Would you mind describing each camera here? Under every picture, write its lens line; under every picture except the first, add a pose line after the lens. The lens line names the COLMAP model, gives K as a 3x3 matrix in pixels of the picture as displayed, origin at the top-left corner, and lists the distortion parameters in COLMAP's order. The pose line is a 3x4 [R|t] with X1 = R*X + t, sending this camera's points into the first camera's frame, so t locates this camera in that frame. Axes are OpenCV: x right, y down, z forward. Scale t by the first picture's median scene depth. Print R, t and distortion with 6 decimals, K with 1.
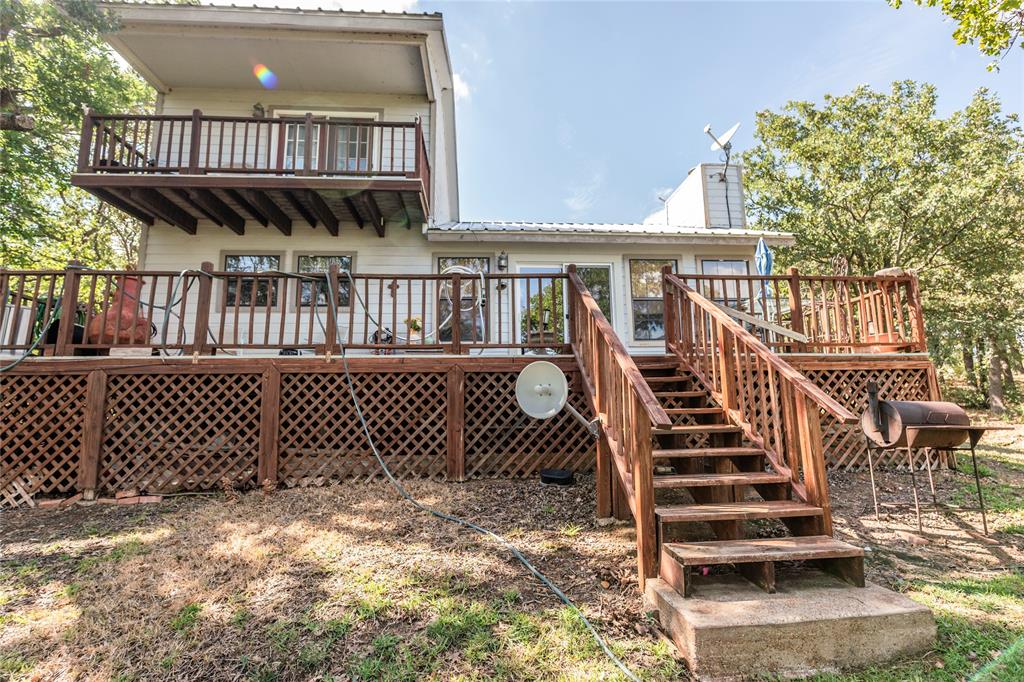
lens RADIAL K [[472.1, 0, 521.8], [0, 472.1, 337.3], [0, 0, 1]] dist [-0.008343, 0.000884]
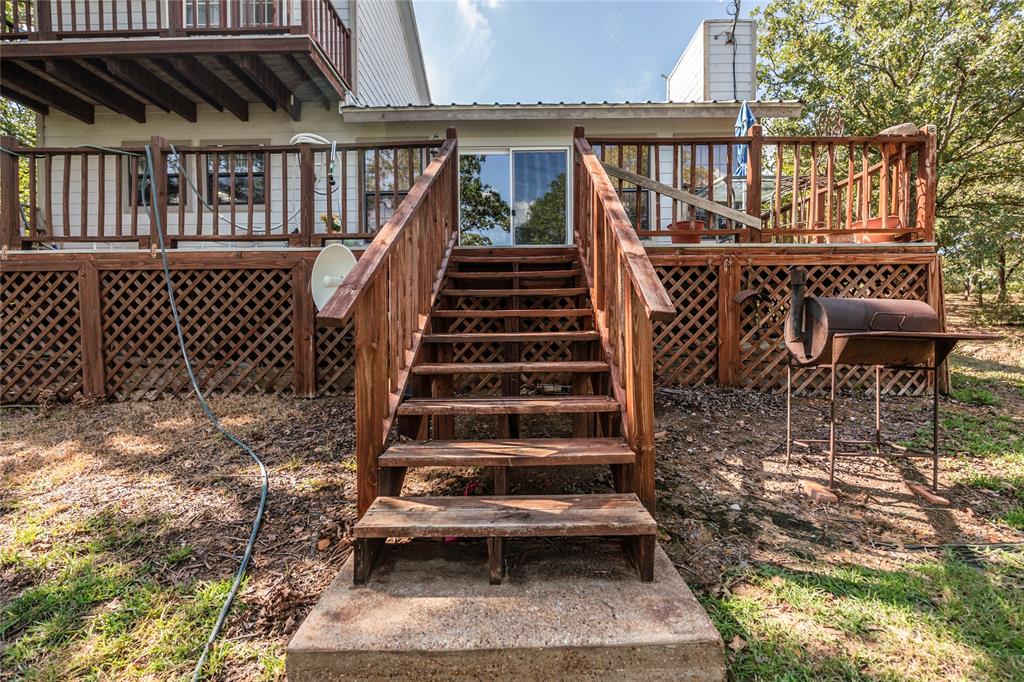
lens RADIAL K [[472.1, 0, 514.4], [0, 472.1, 336.9], [0, 0, 1]] dist [-0.008343, 0.000884]
pose [[0.996520, 0.007839, -0.082979, 0.298867], [0.006578, 0.985065, 0.172058, 0.054087], [0.083089, -0.172005, 0.981586, 0.215988]]
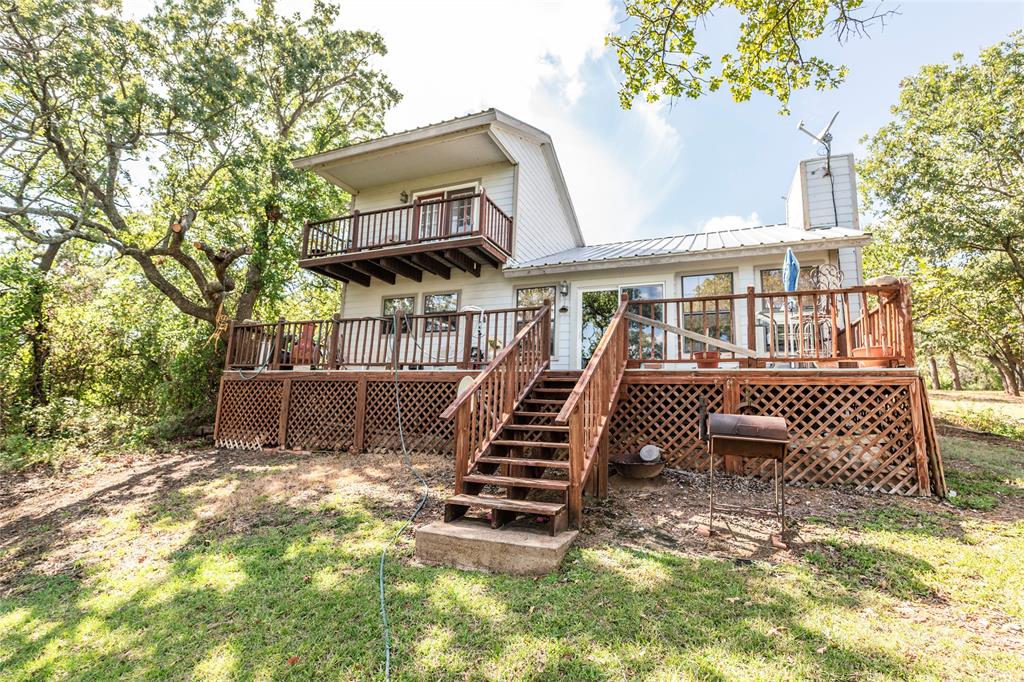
lens RADIAL K [[472.1, 0, 508.2], [0, 472.1, 331.4], [0, 0, 1]] dist [-0.008343, 0.000884]
pose [[0.884148, -0.036176, -0.465805, 0.662102], [0.022347, 0.999131, -0.035180, -0.025102], [0.466673, 0.020695, 0.884188, -0.195623]]
